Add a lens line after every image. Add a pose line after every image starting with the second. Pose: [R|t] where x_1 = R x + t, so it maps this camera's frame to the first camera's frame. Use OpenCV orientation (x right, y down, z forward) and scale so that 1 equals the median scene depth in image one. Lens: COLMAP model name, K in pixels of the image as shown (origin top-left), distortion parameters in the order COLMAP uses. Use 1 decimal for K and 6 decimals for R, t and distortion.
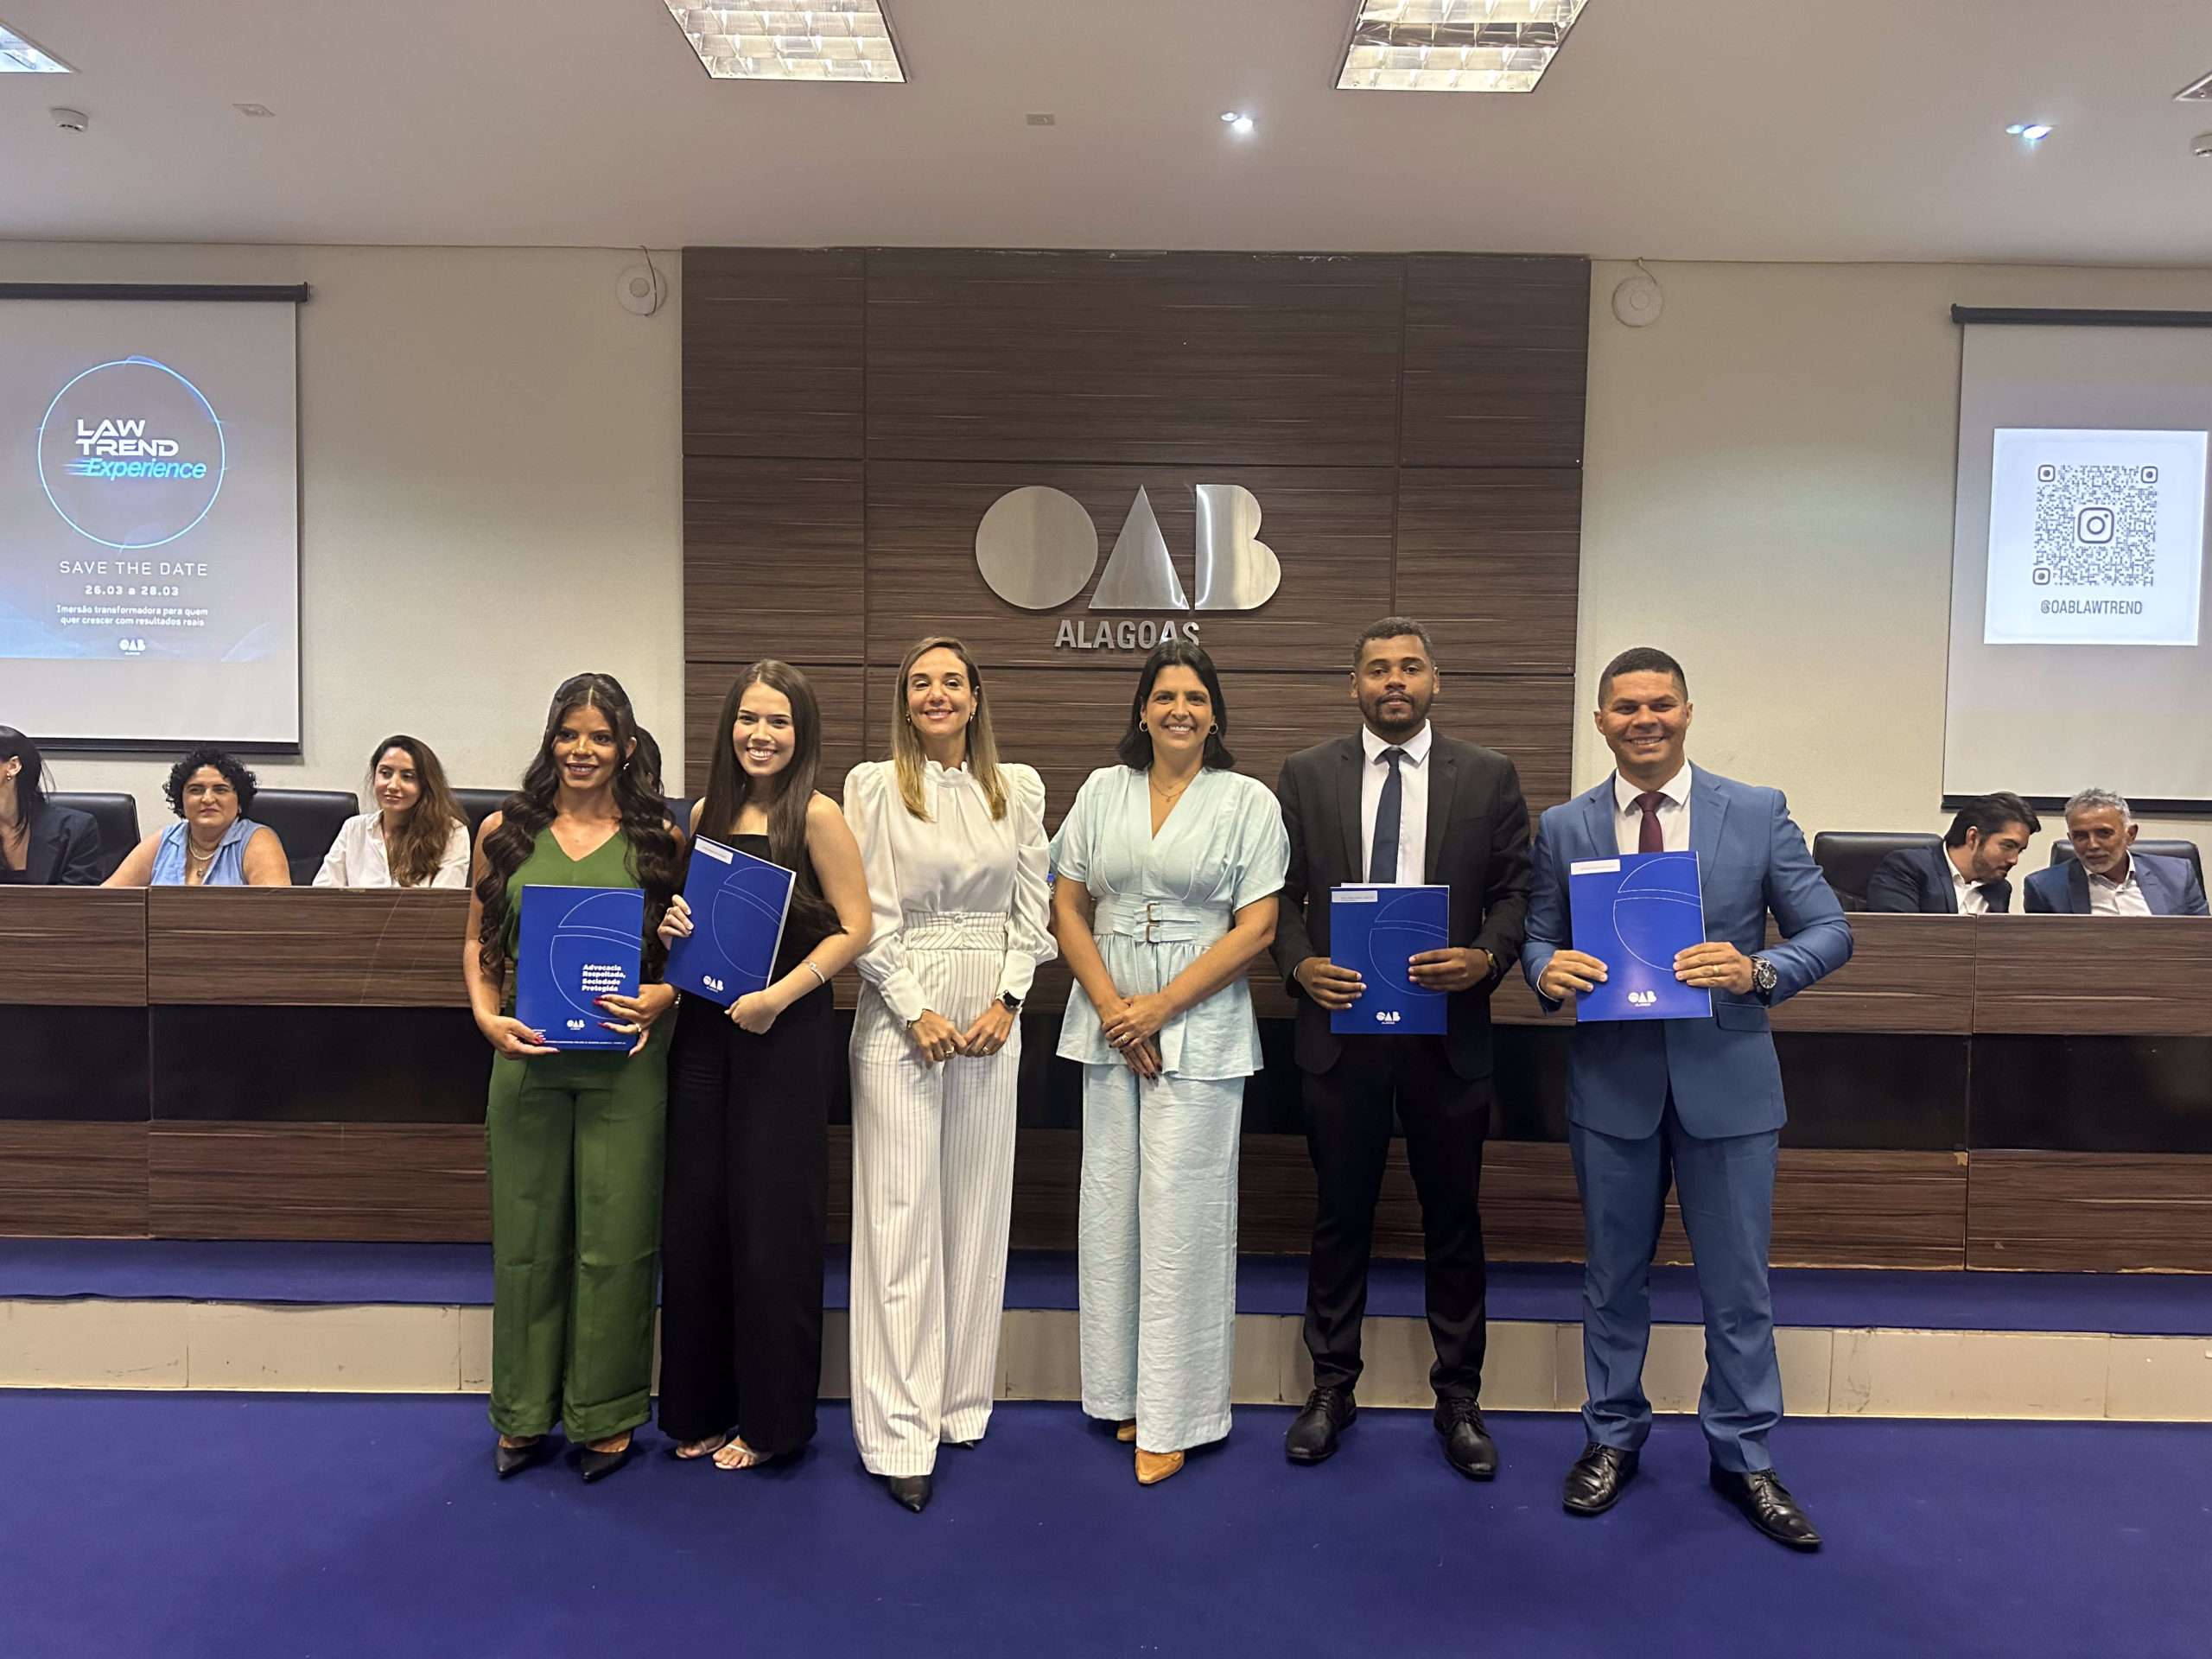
lens RADIAL K [[1661.3, 0, 1083.1], [0, 1661.3, 836.9], [0, 0, 1]] dist [0.053460, -0.075596]
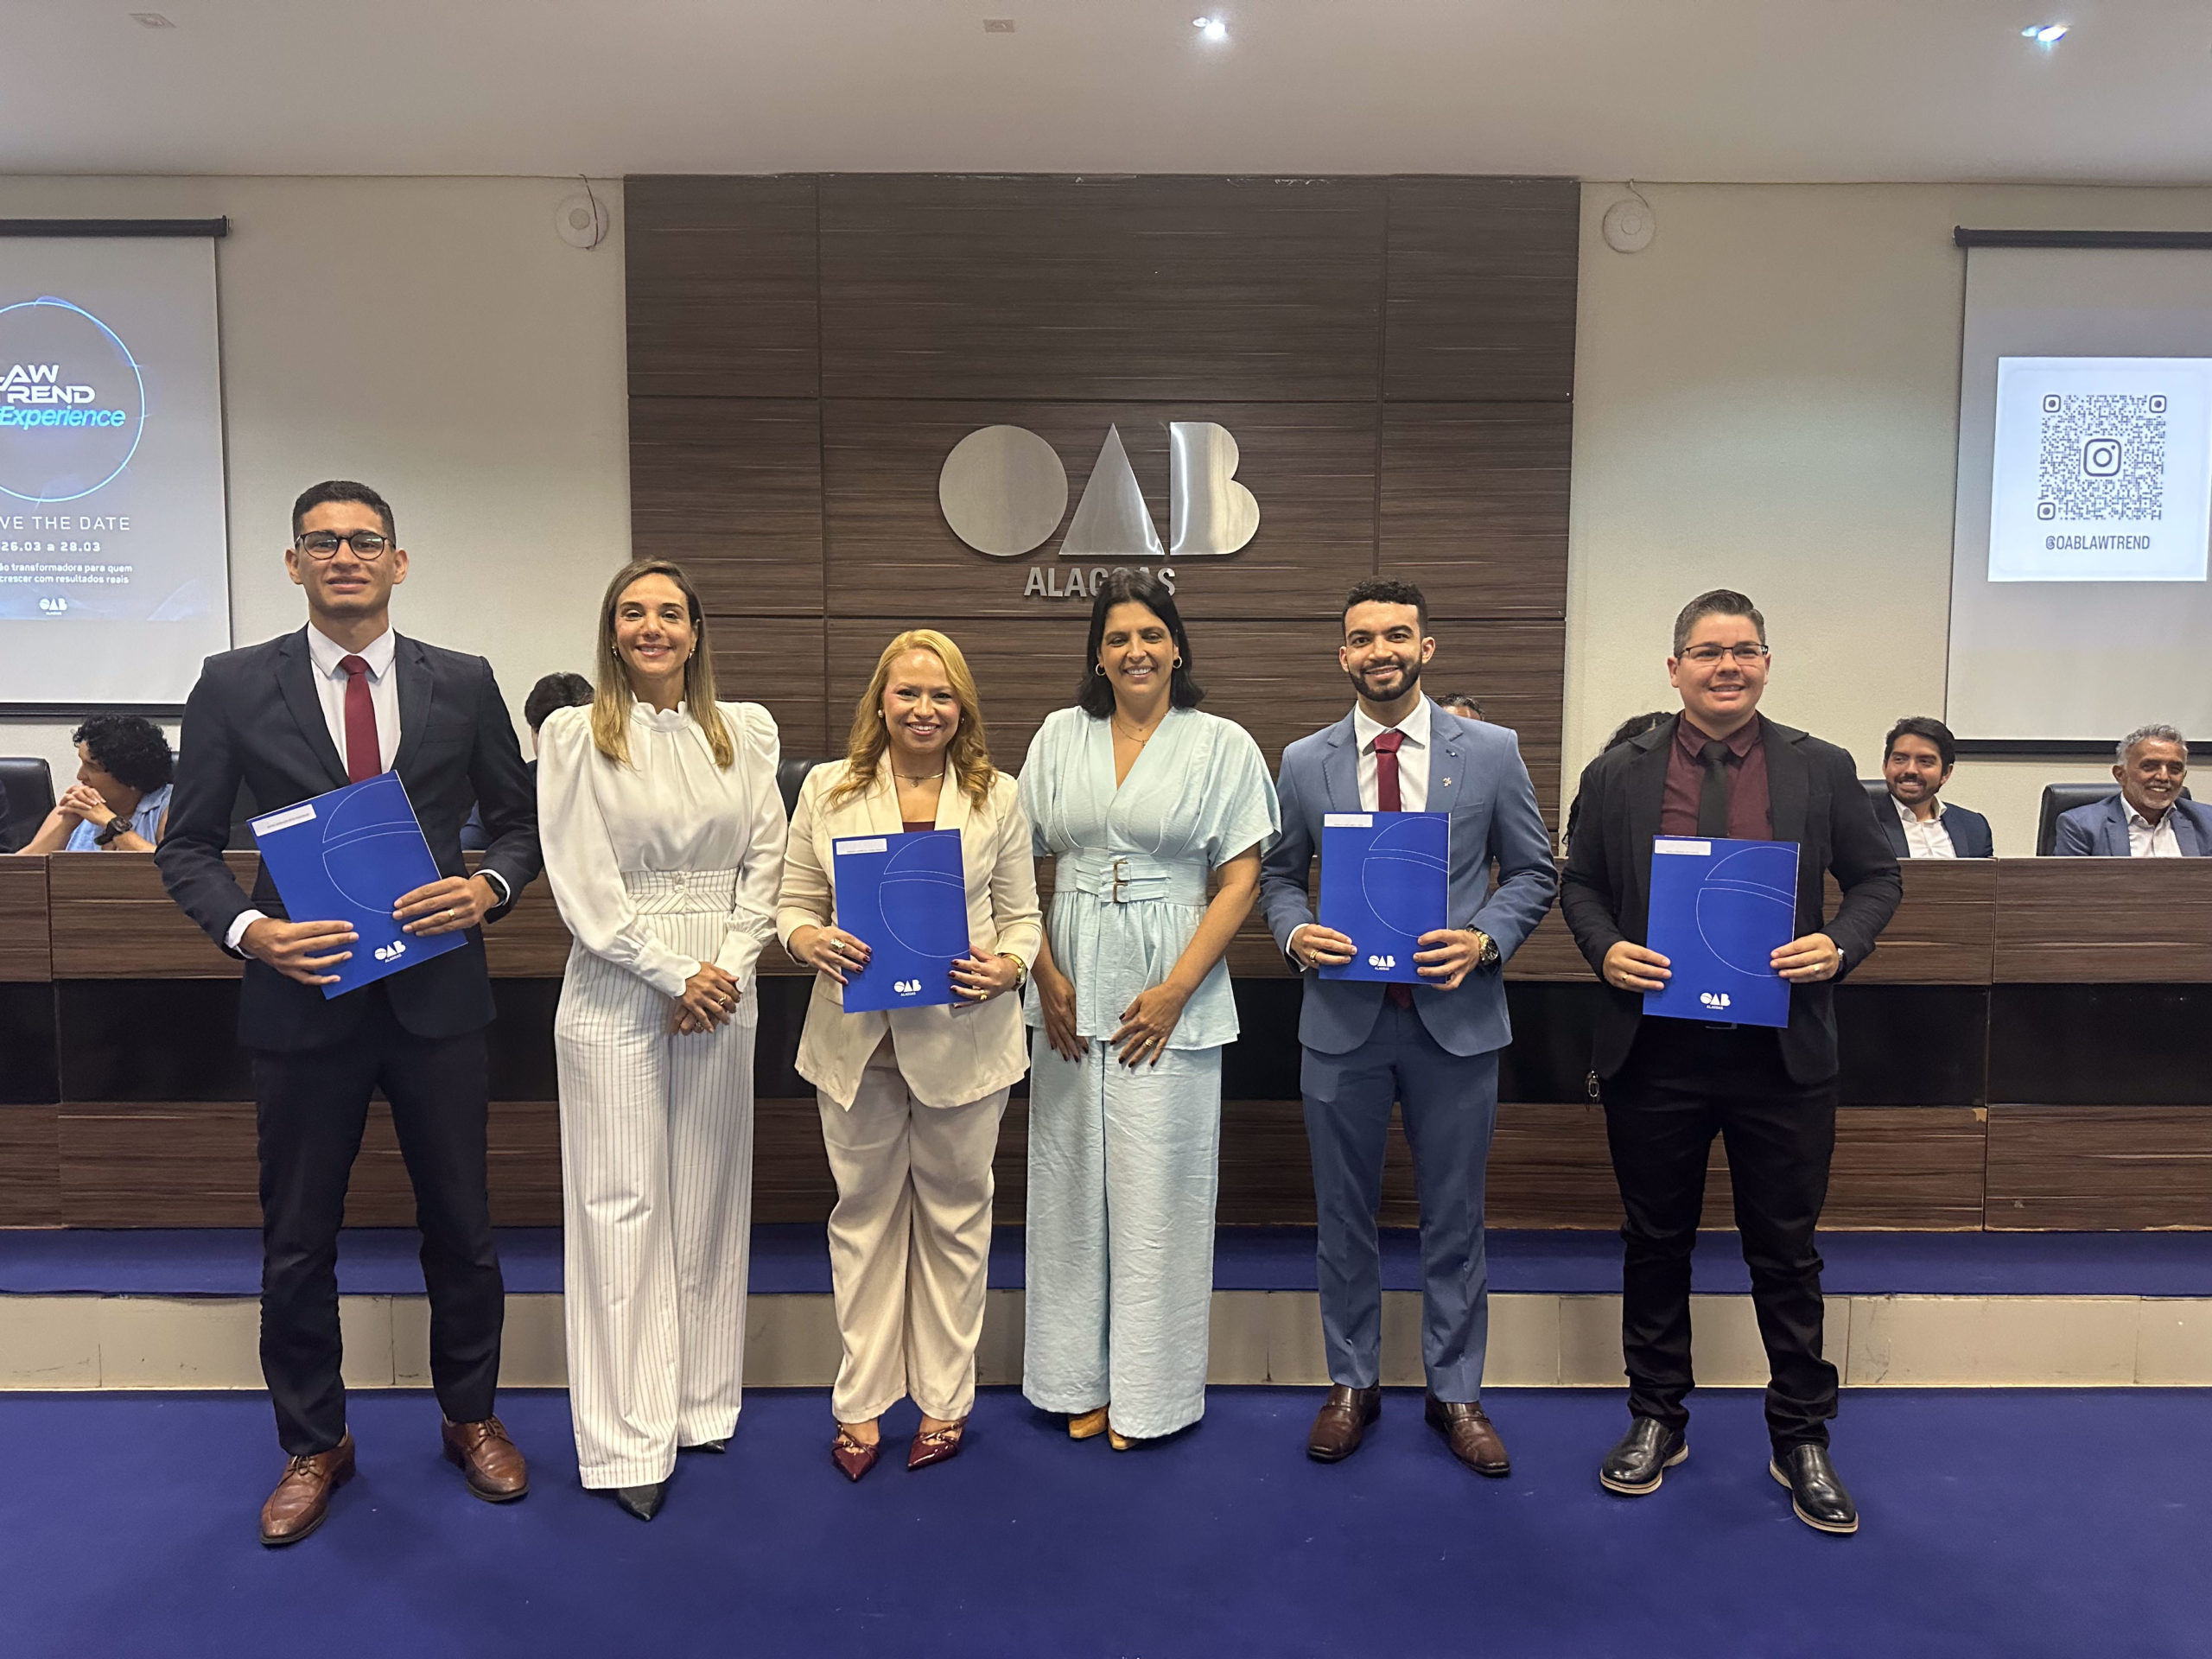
lens RADIAL K [[1514.1, 0, 1110.5], [0, 1514.1, 876.7], [0, 0, 1]] dist [0.032623, -0.037915]
pose [[0.999539, -0.011375, 0.028147, 0.007097], [0.010439, 0.999395, 0.033191, 0.021014], [-0.028507, -0.032882, 0.999053, 0.139727]]
